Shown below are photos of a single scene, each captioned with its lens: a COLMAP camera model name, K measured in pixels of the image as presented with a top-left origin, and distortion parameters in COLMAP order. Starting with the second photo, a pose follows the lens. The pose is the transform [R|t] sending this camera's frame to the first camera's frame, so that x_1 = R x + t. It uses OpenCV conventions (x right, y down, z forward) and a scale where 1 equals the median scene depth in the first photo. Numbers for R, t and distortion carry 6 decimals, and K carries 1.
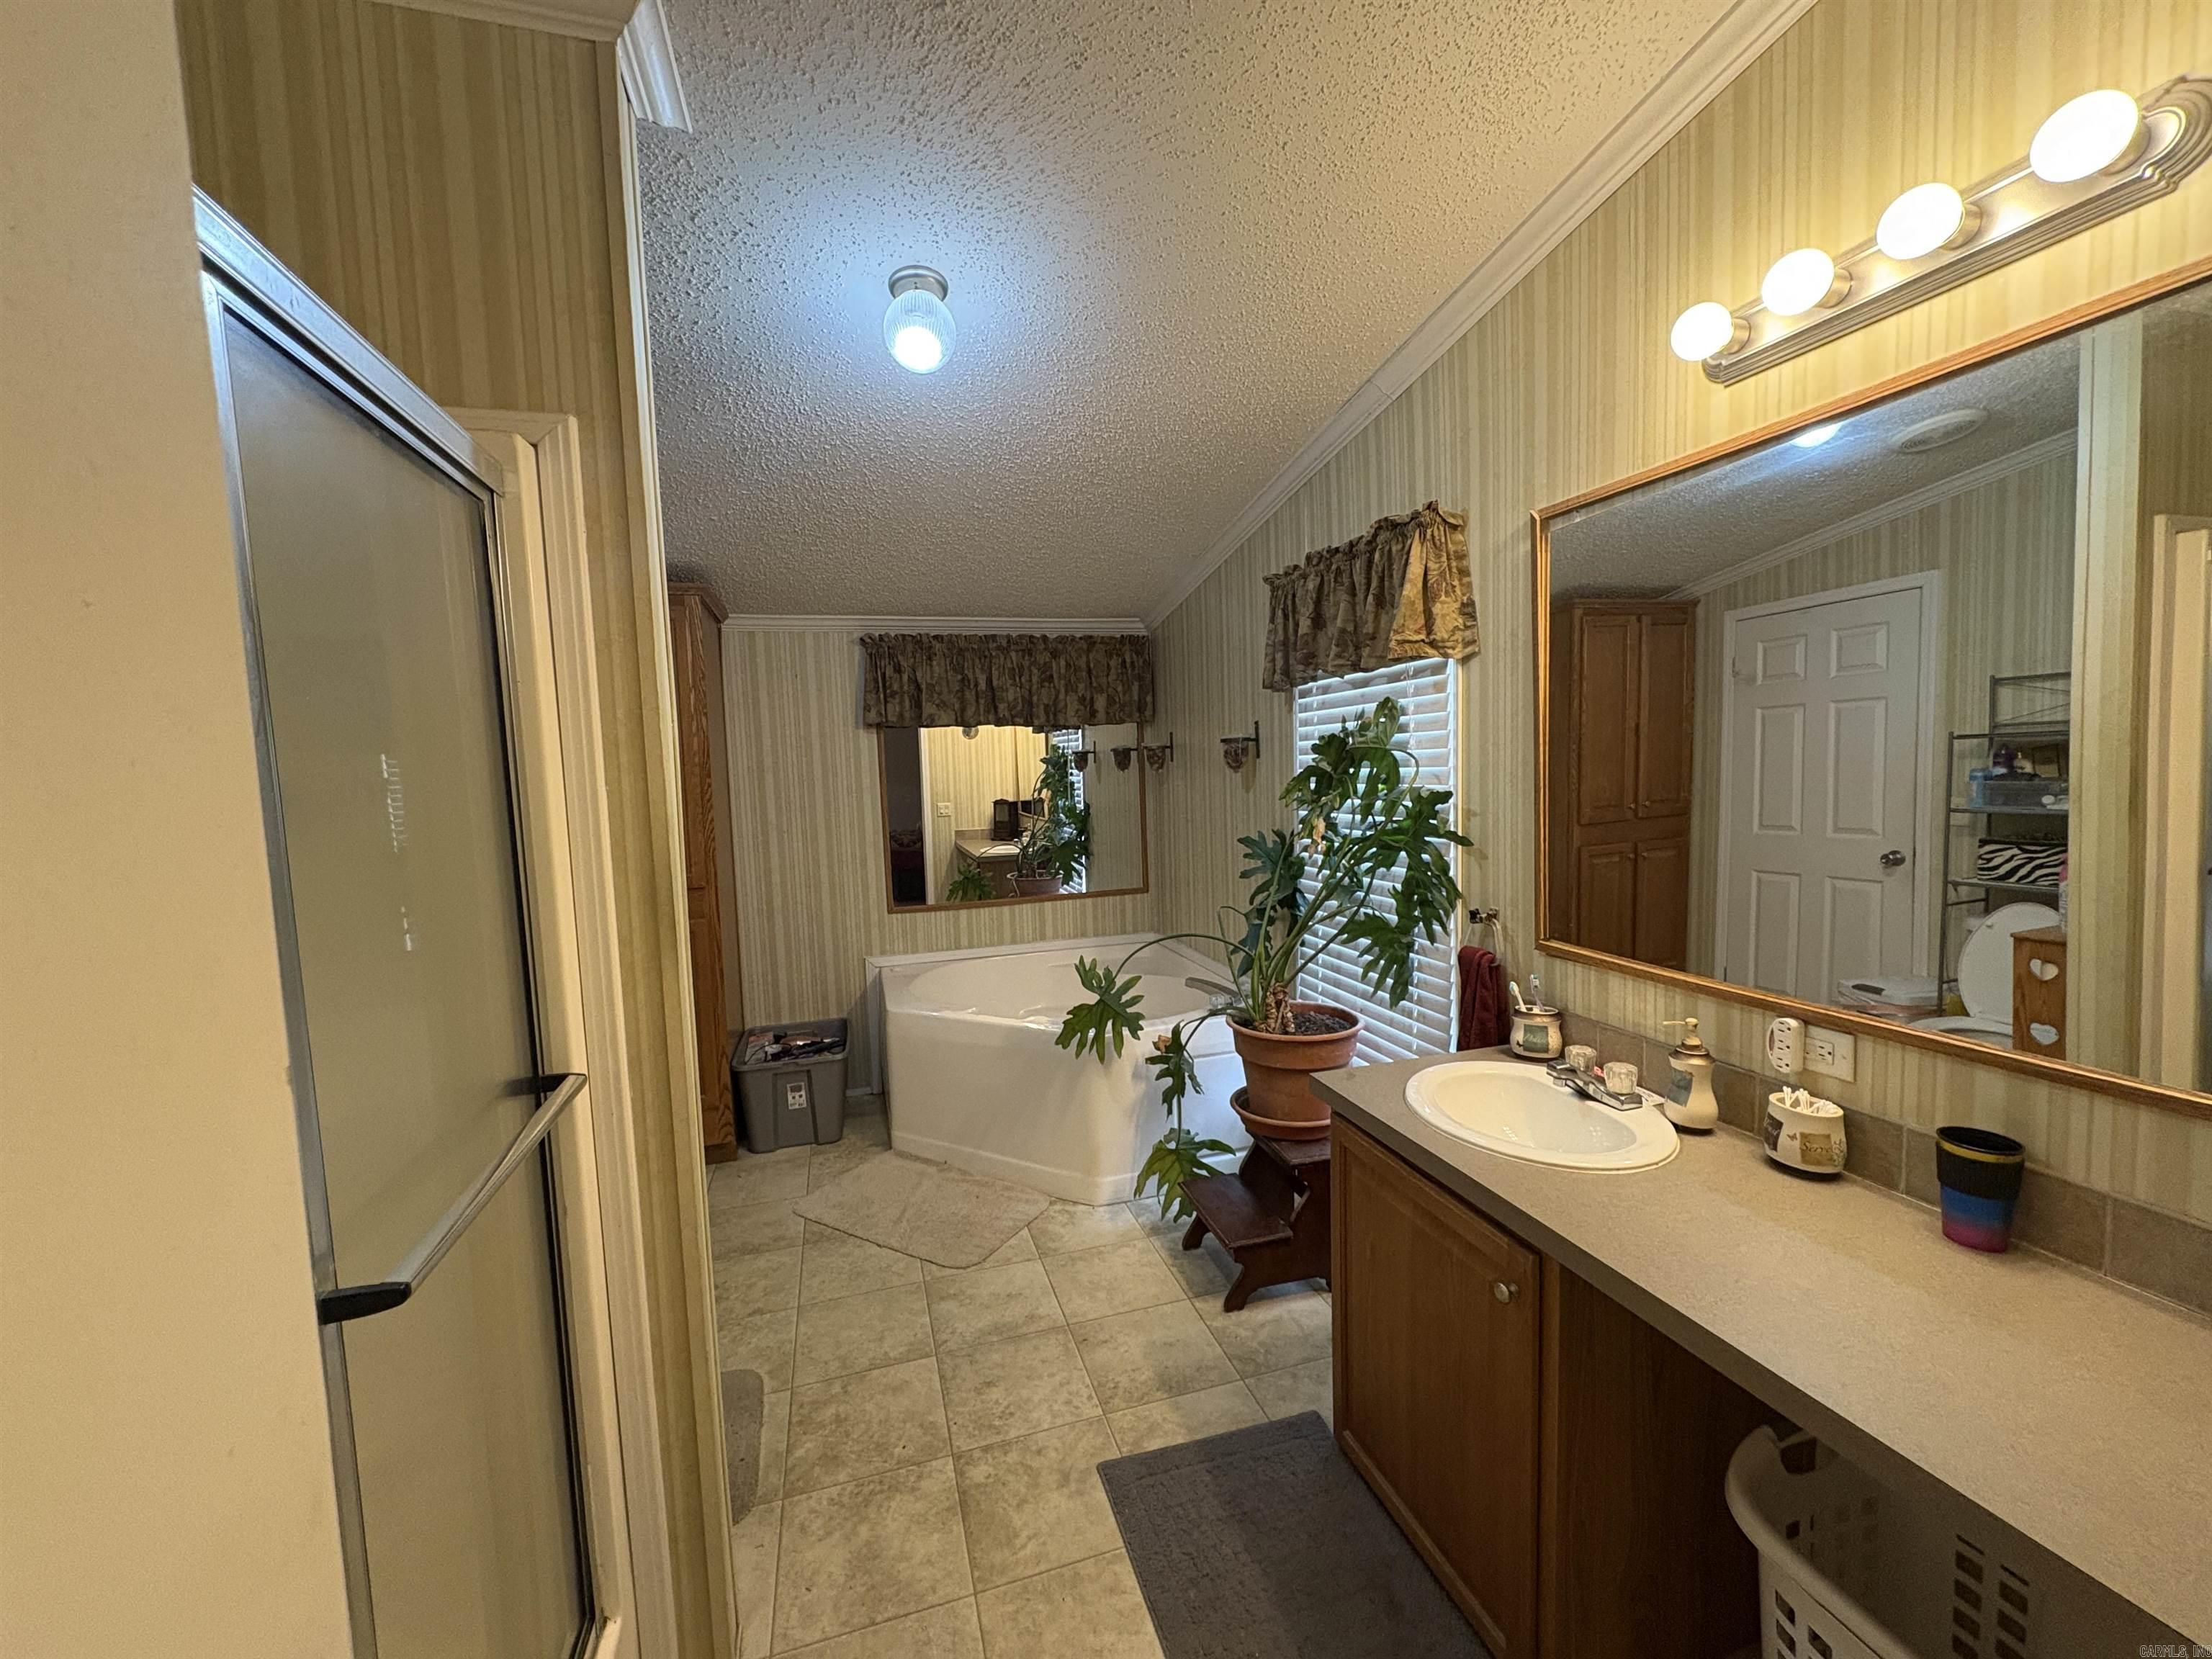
lens RADIAL K [[880.4, 0, 1102.7], [0, 880.4, 827.6], [0, 0, 1]] dist [-0.000463, 0.000518]
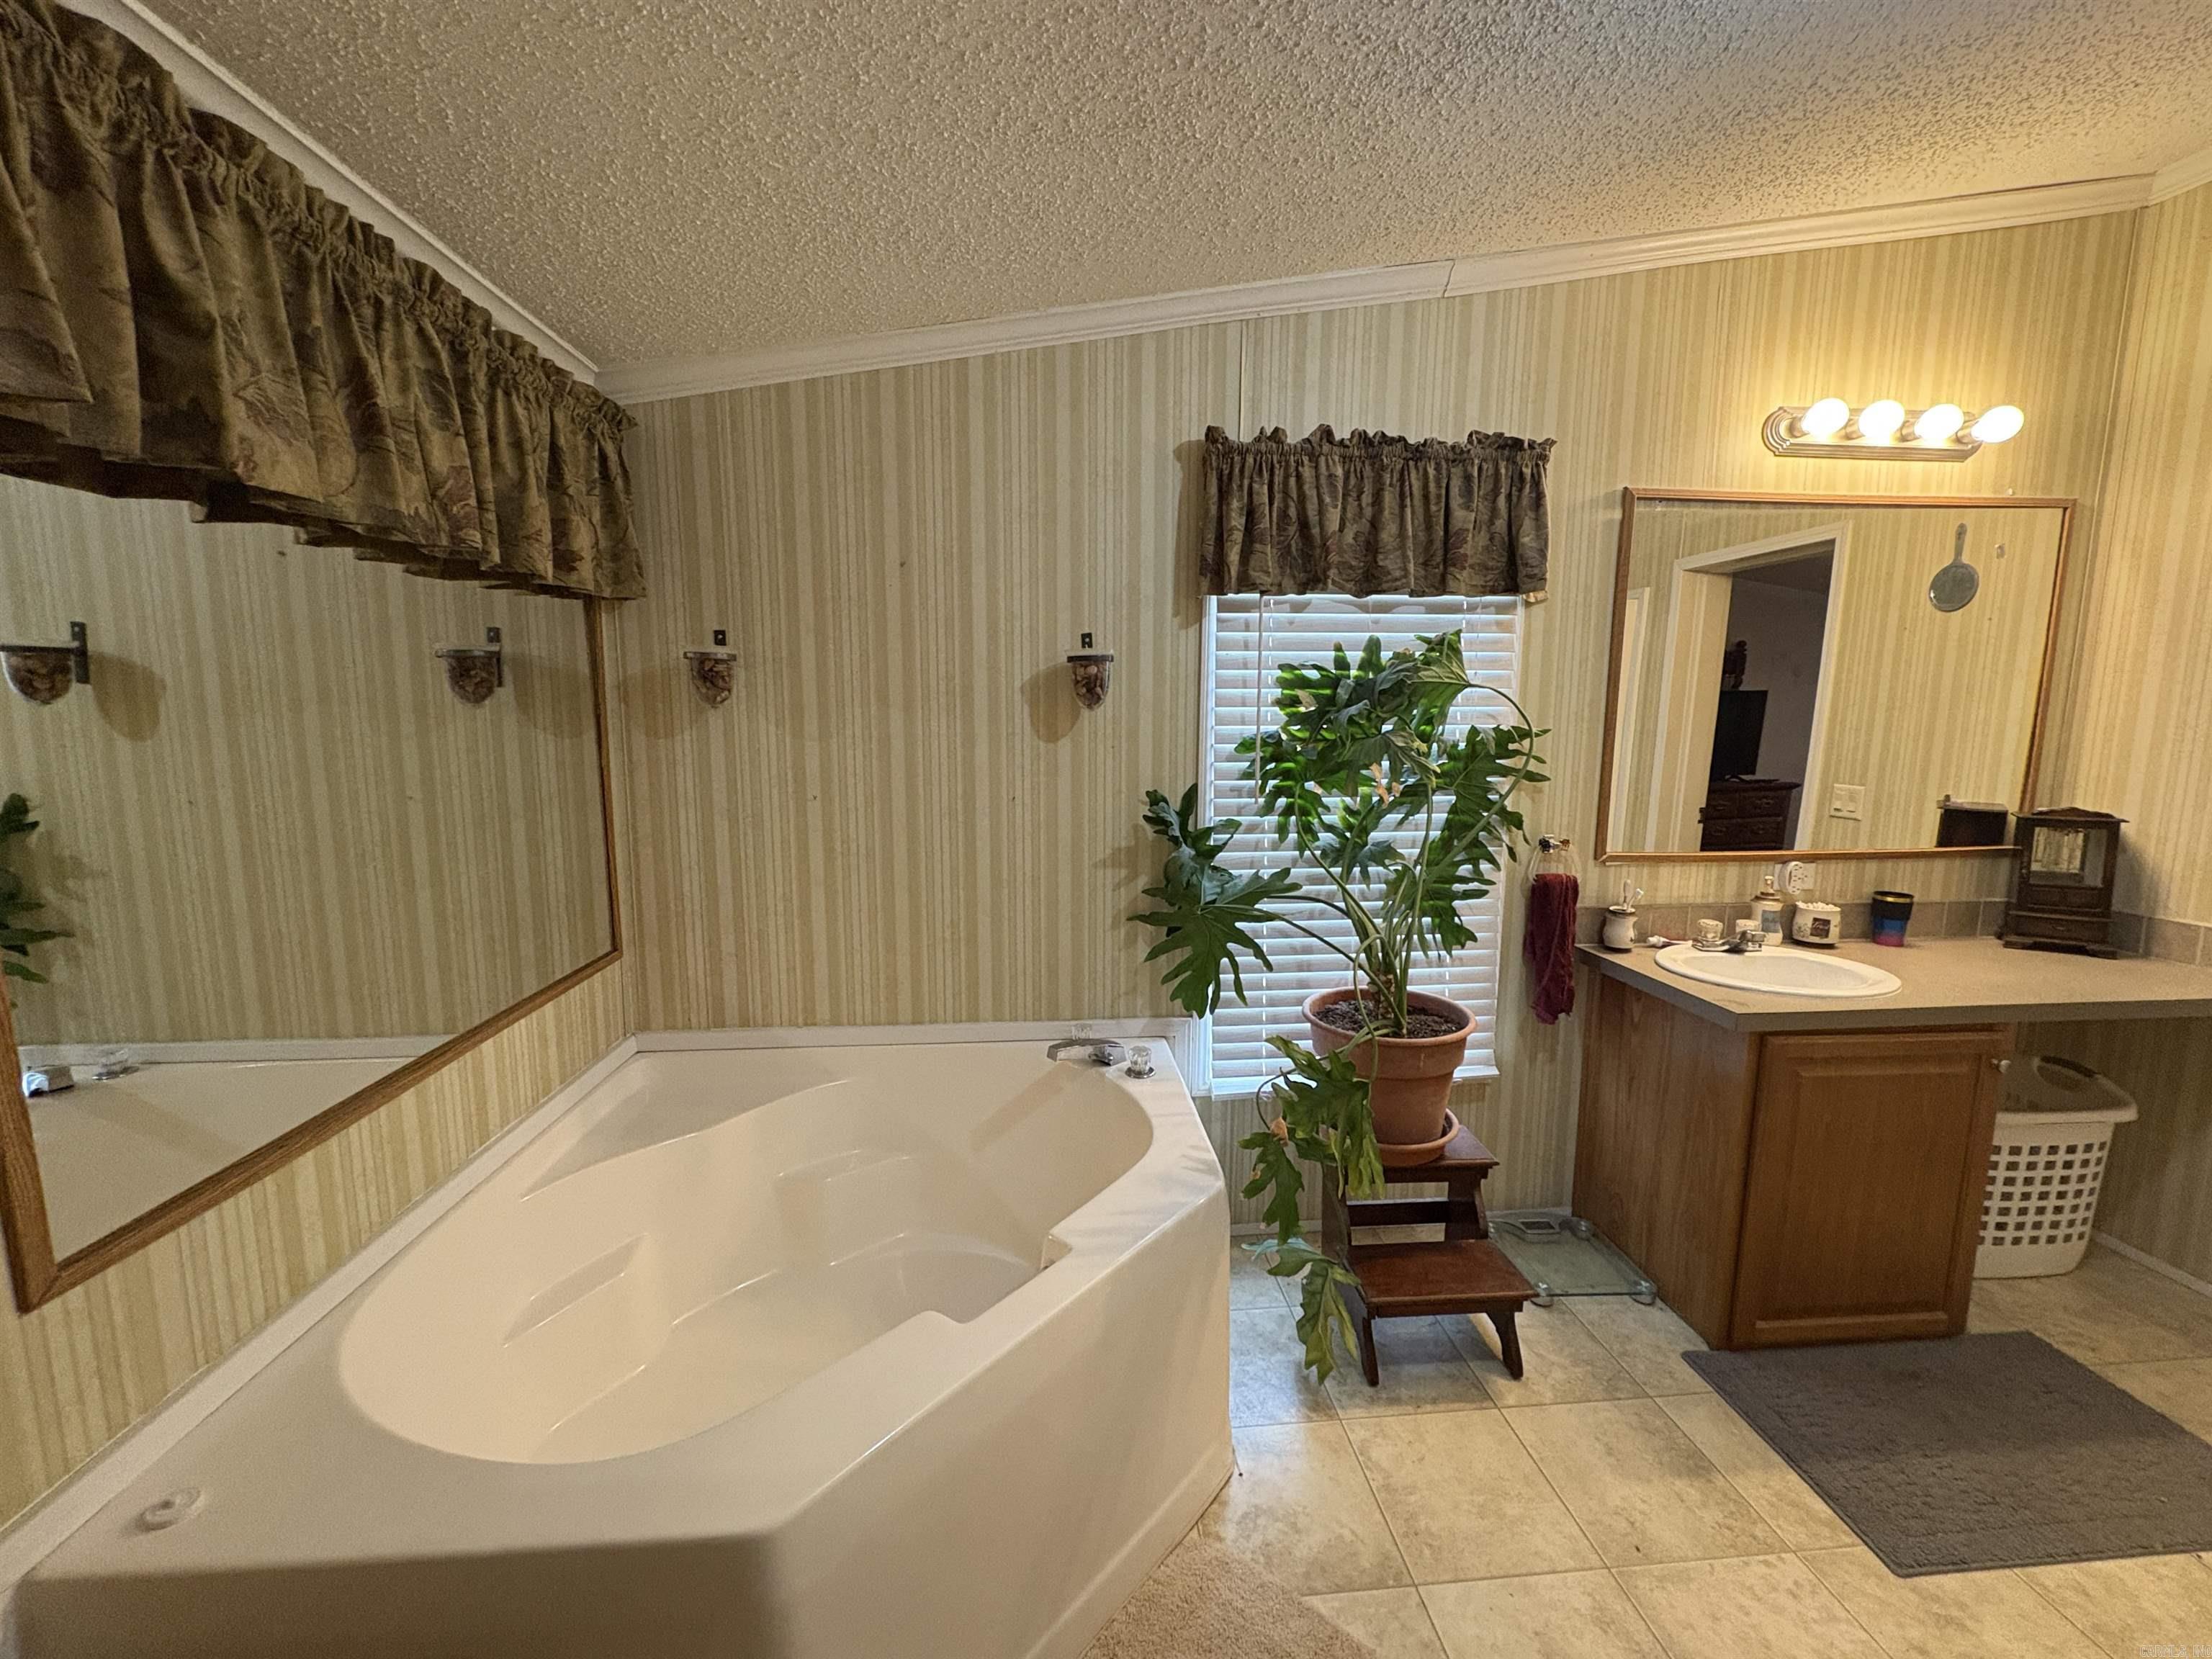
lens RADIAL K [[880.4, 0, 1095.8], [0, 880.4, 829.5], [0, 0, 1]] dist [-0.000463, 0.000518]
pose [[0.198080, -0.092510, 0.975811, -0.687470], [0.060717, 0.994782, 0.081984, -0.038938], [-0.978304, 0.043009, 0.202663, 1.216978]]
